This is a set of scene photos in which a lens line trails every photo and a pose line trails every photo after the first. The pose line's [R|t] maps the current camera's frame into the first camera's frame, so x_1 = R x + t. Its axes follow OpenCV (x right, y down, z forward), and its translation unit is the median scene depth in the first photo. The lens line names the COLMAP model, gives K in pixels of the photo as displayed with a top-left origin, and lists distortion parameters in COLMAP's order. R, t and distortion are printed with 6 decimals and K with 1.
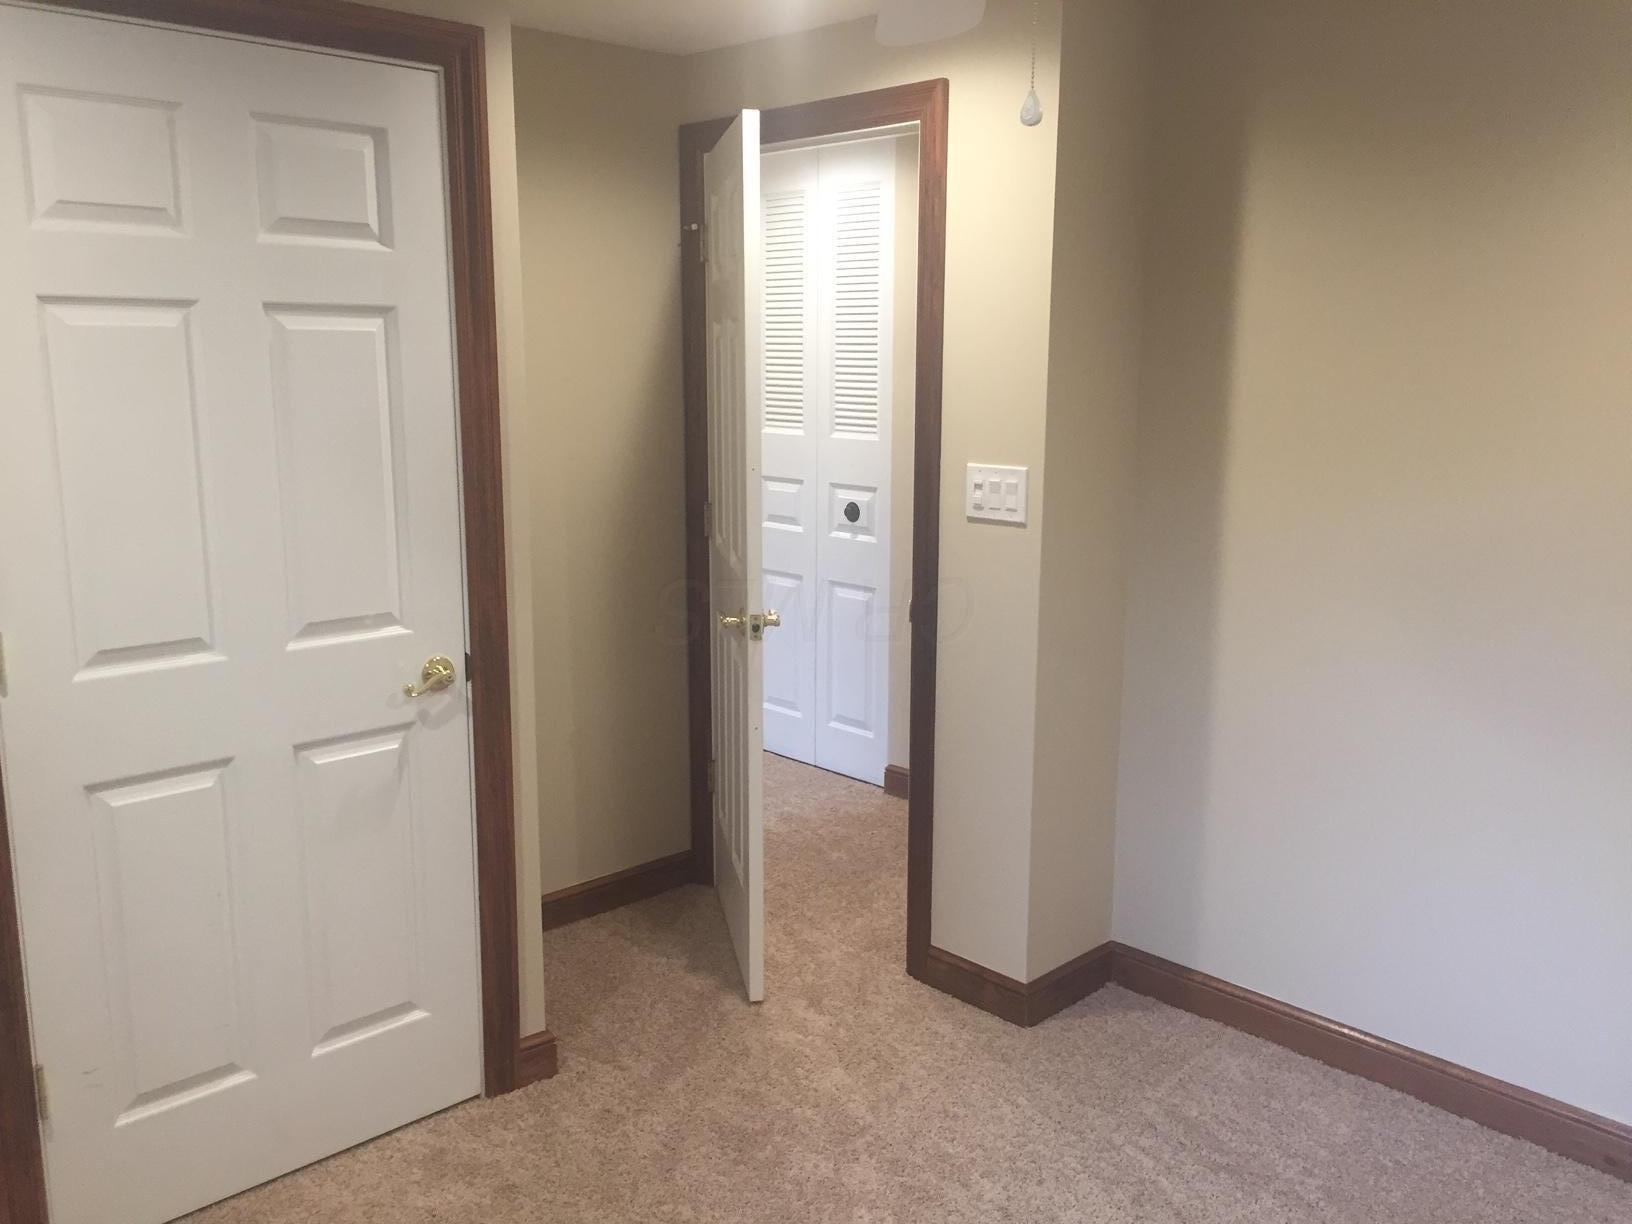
lens RADIAL K [[1392.9, 0, 824.4], [0, 1392.9, 609.1], [0, 0, 1]] dist [0.045444, -0.069535]
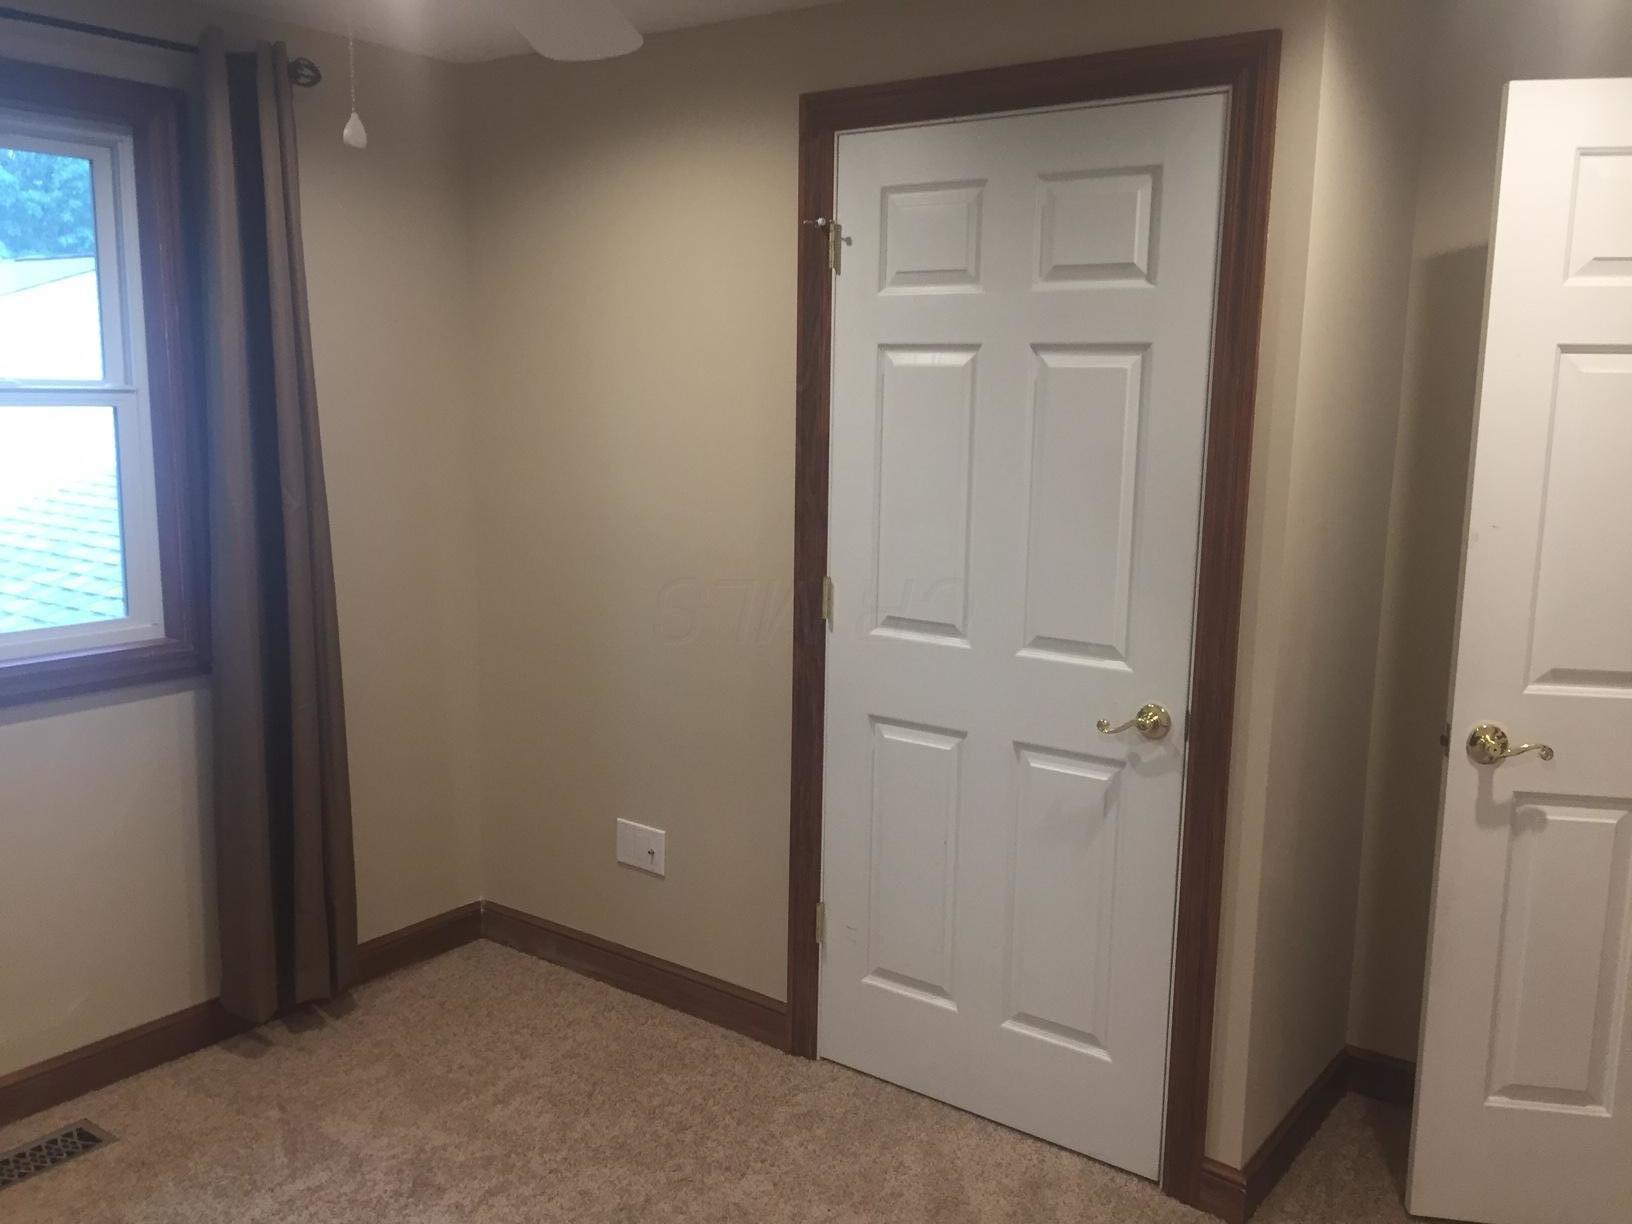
lens RADIAL K [[1392.9, 0, 824.4], [0, 1392.9, 609.1], [0, 0, 1]] dist [0.045444, -0.069535]
pose [[0.161192, 0.153658, -0.974888, 0.652481], [-0.194824, 0.973321, 0.121198, -0.108248], [0.967502, 0.170395, 0.186828, 0.626852]]
